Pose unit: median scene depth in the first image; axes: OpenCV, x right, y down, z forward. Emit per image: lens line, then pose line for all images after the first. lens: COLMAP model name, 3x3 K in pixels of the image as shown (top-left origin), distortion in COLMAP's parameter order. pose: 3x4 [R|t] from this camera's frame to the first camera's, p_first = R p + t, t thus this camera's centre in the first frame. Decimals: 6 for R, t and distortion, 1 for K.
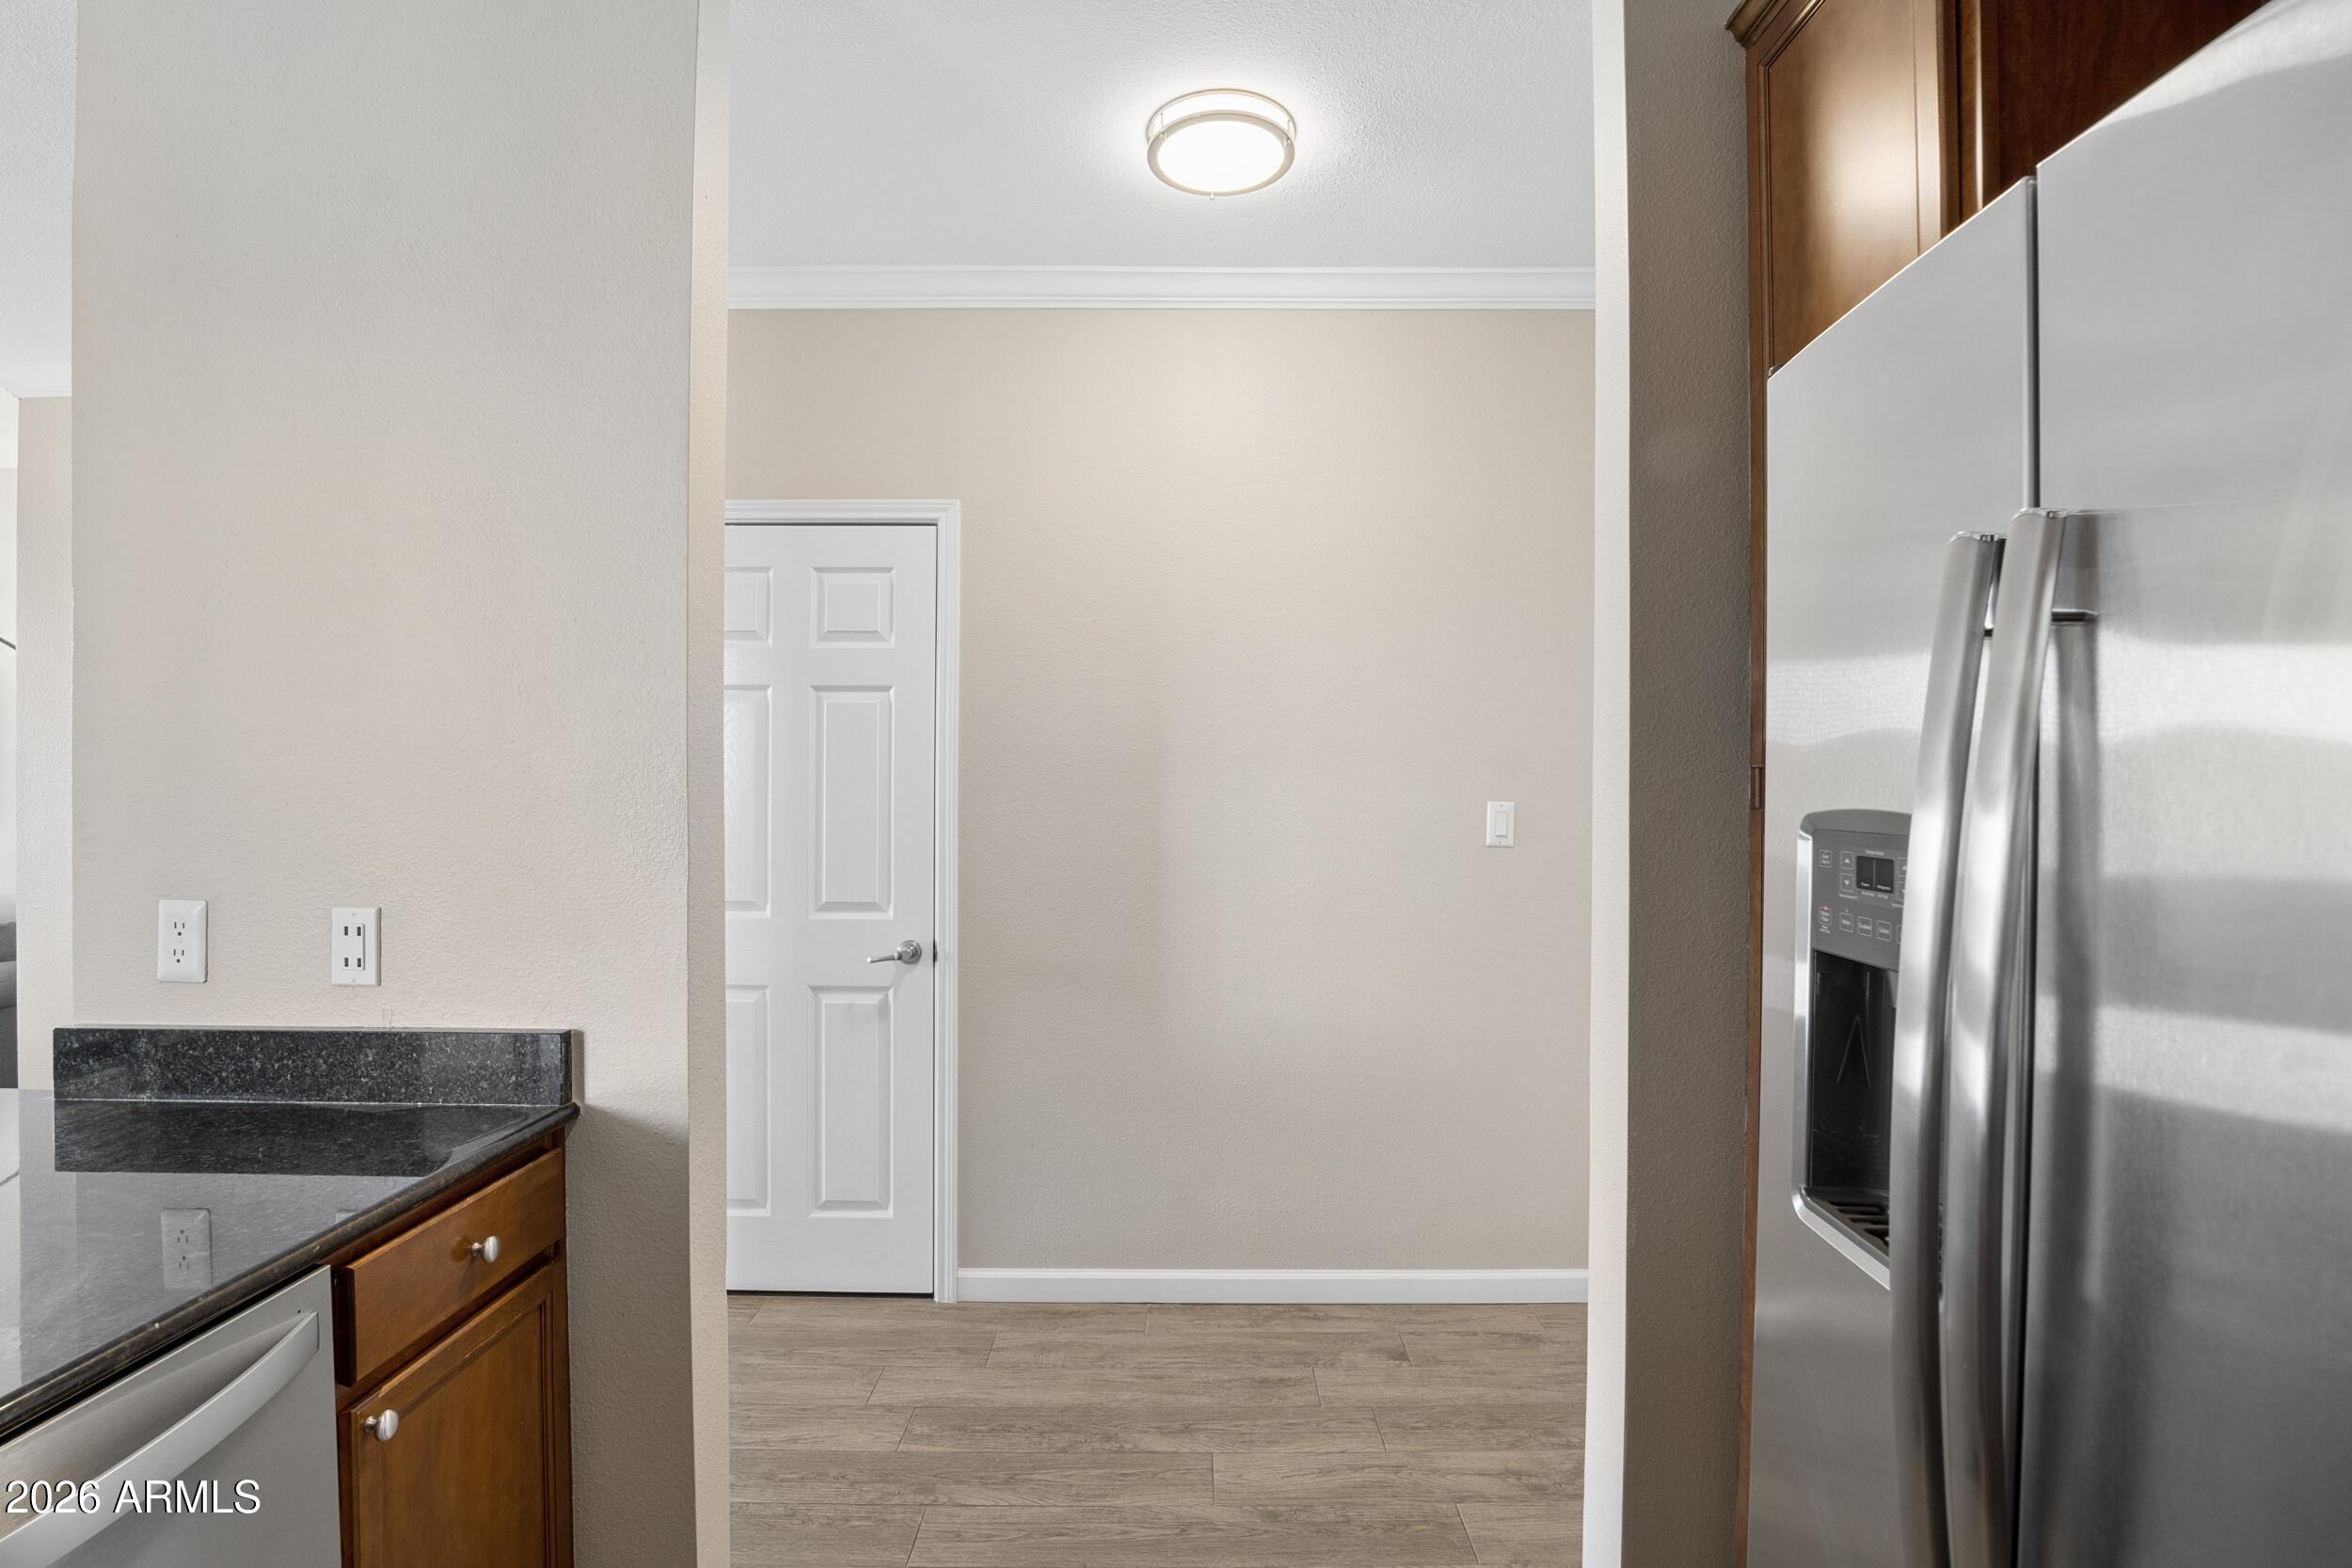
lens RADIAL K [[1101.7, 0, 1172.3], [0, 1101.7, 788.5], [0, 0, 1]] dist [-0.042891, 0.010728]
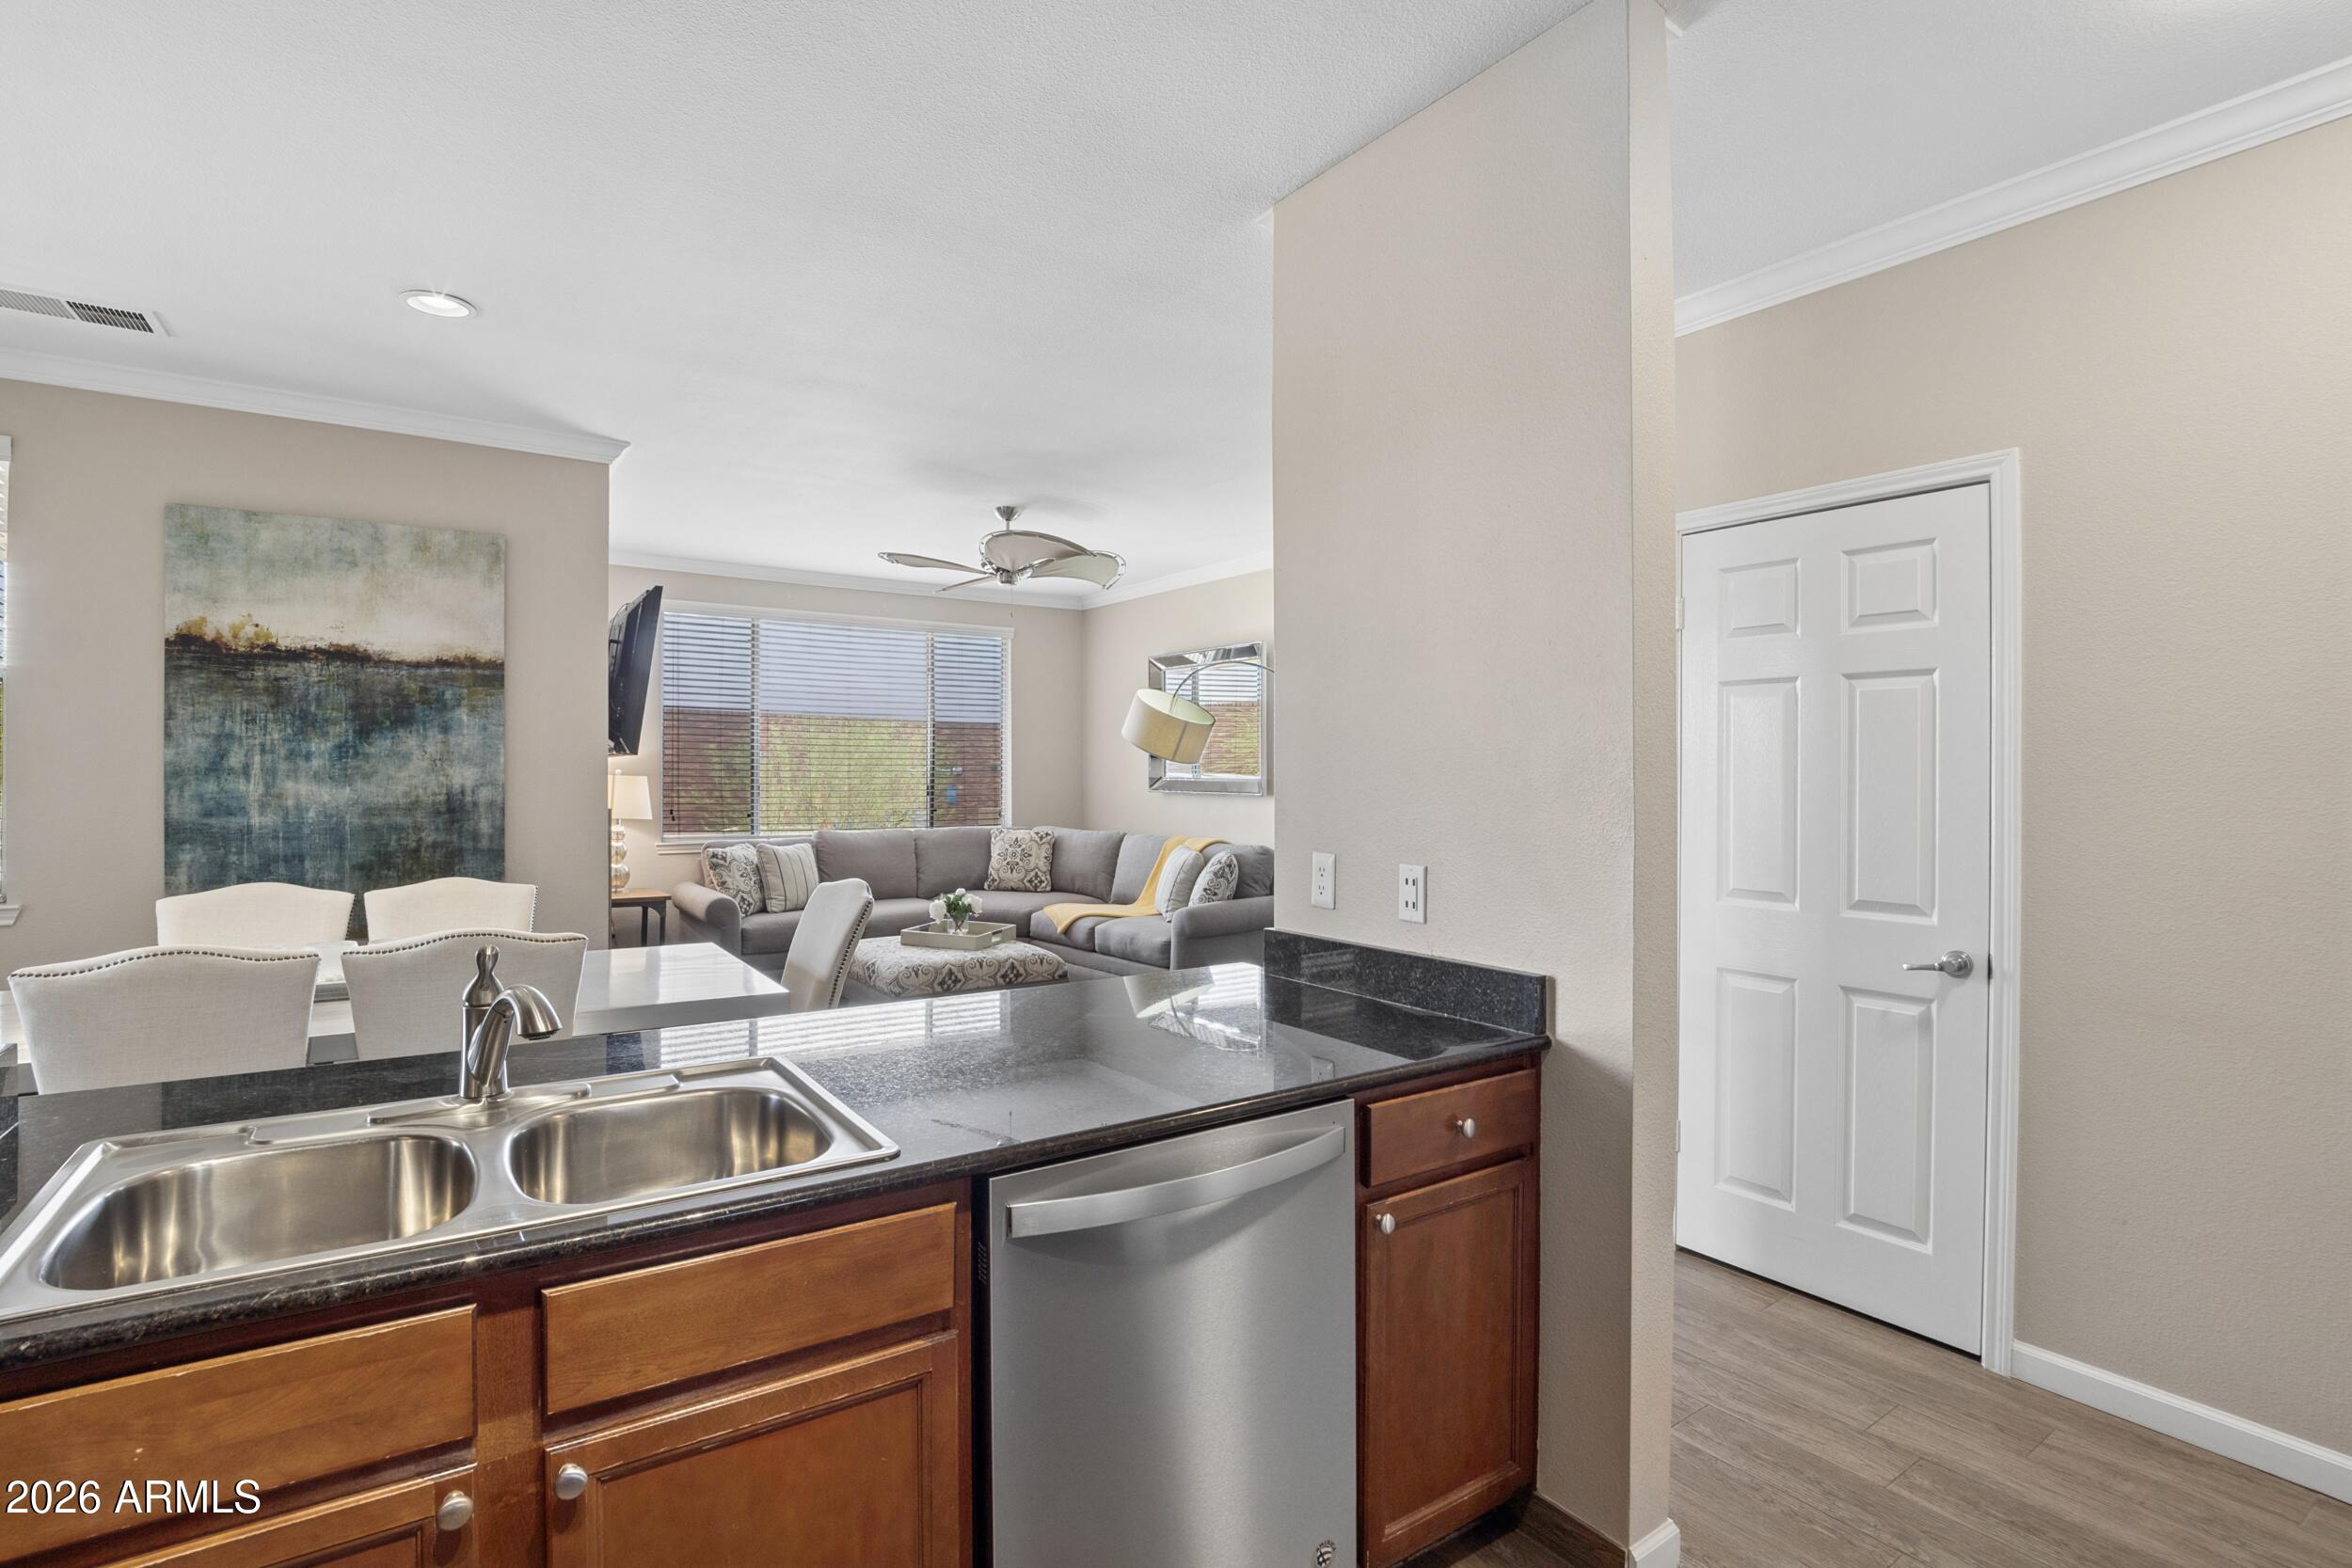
lens RADIAL K [[1101.7, 0, 1172.3], [0, 1101.7, 788.5], [0, 0, 1]] dist [-0.042891, 0.010728]
pose [[0.567761, 0.009147, -0.823143, 0.157618], [-0.004539, 0.999958, 0.007981, 0.002194], [0.823181, -0.000795, 0.567779, -0.033965]]
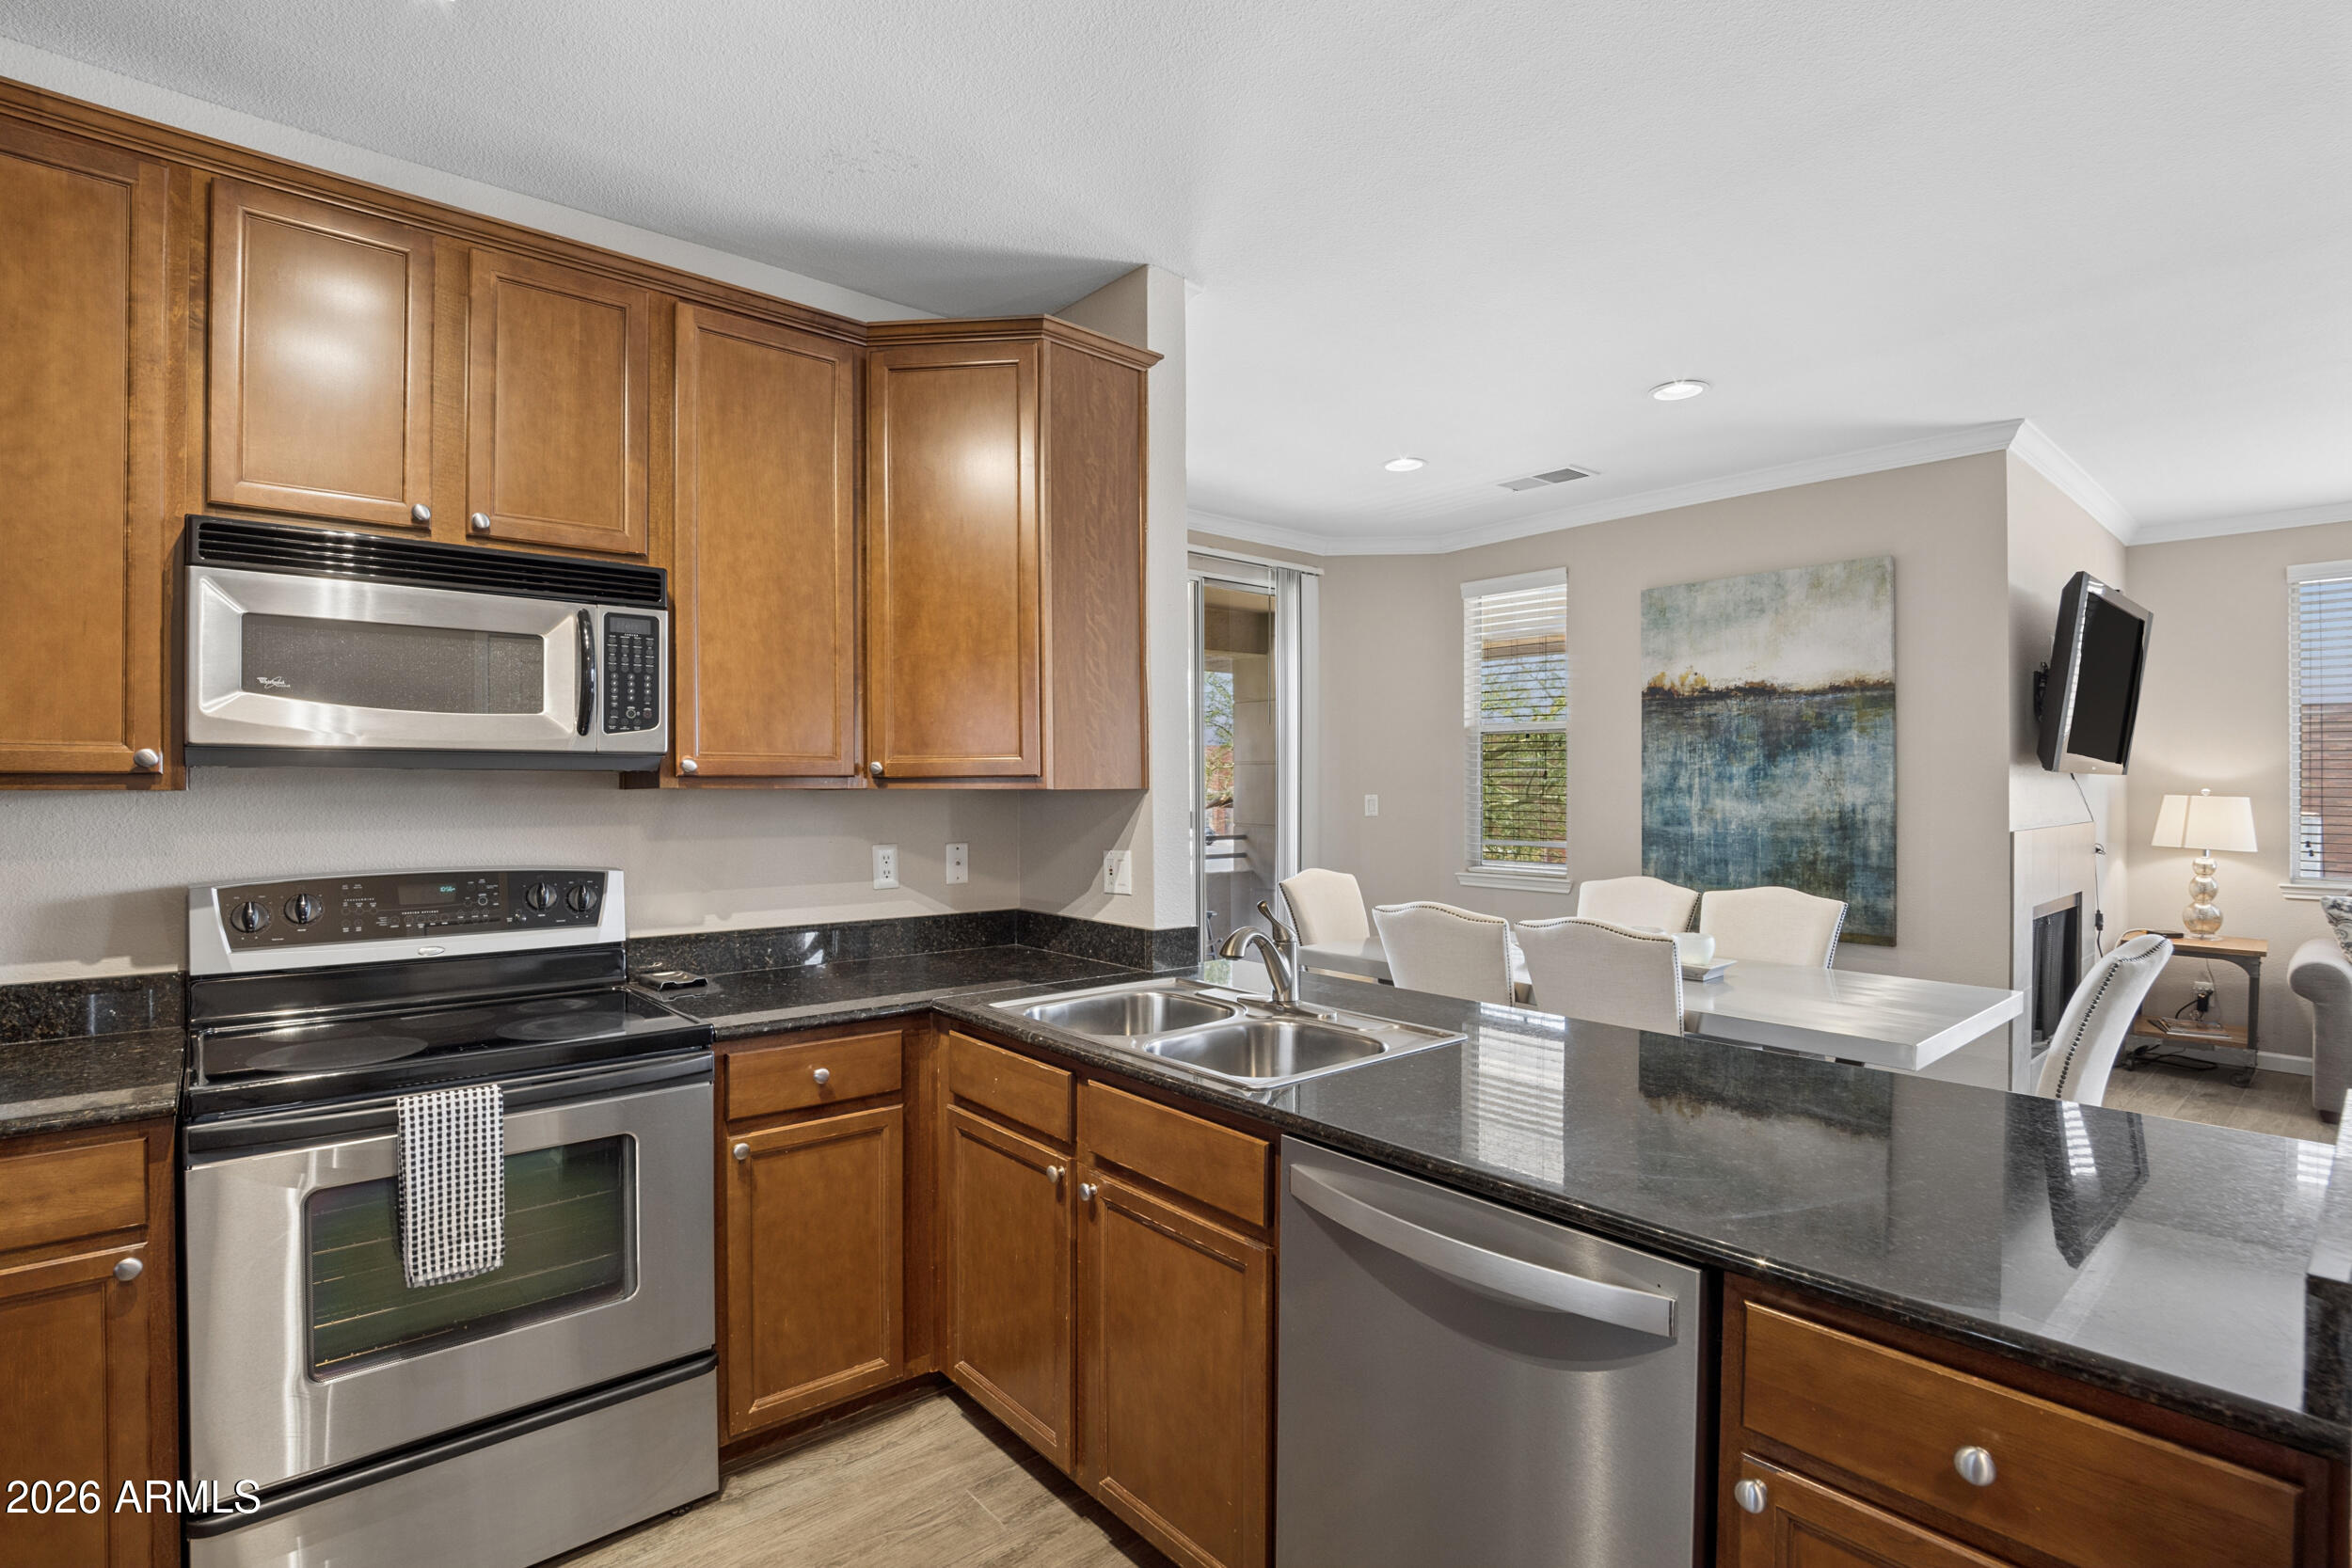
lens RADIAL K [[1101.7, 0, 1172.3], [0, 1101.7, 788.5], [0, 0, 1]] dist [-0.042891, 0.010728]
pose [[-0.754436, -0.005427, -0.656351, 0.131020], [-0.007277, 0.999974, 0.000096, -0.001578], [0.656333, 0.004849, -0.754456, 0.711224]]
